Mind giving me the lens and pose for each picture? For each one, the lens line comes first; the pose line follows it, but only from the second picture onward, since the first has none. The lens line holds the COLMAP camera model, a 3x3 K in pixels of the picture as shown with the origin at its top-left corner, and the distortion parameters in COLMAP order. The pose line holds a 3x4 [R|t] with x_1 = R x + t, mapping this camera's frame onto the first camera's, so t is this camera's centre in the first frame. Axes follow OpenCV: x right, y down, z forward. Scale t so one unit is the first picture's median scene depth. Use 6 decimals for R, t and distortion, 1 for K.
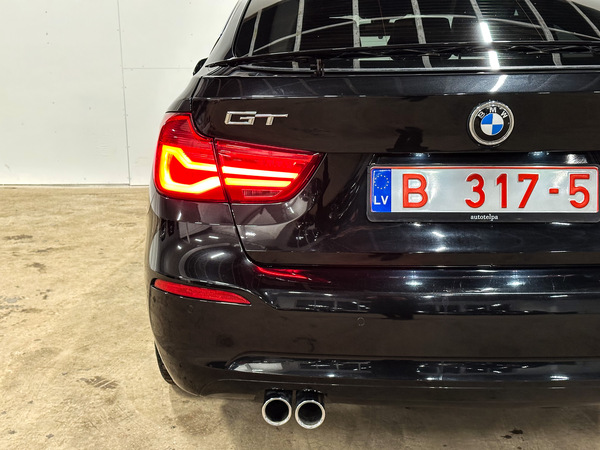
lens RADIAL K [[839.1, 0, 300.0], [0, 839.1, 225.0], [0, 0, 1]] dist [0.210107, -0.437096]
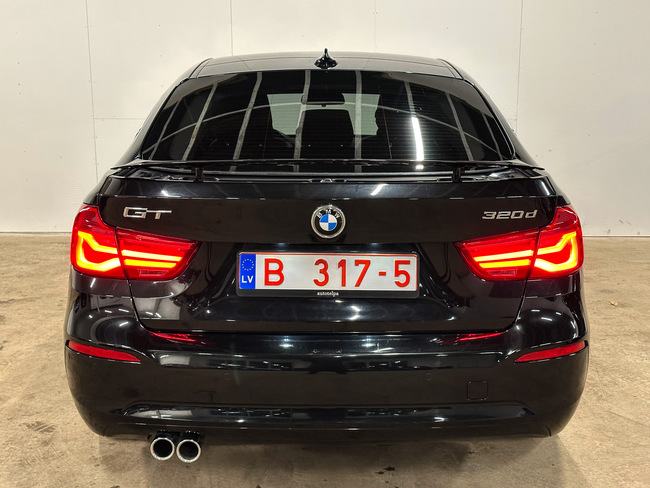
lens RADIAL K [[936.2, 0, 325.0], [0, 936.2, 244.0], [0, 0, 1]] dist [0.134256, -0.153640]
pose [[0.999972, 0.007205, 0.002230, 0.188344], [-0.007170, 0.999856, -0.015352, -0.055462], [-0.002341, 0.015336, 0.999880, -0.357593]]
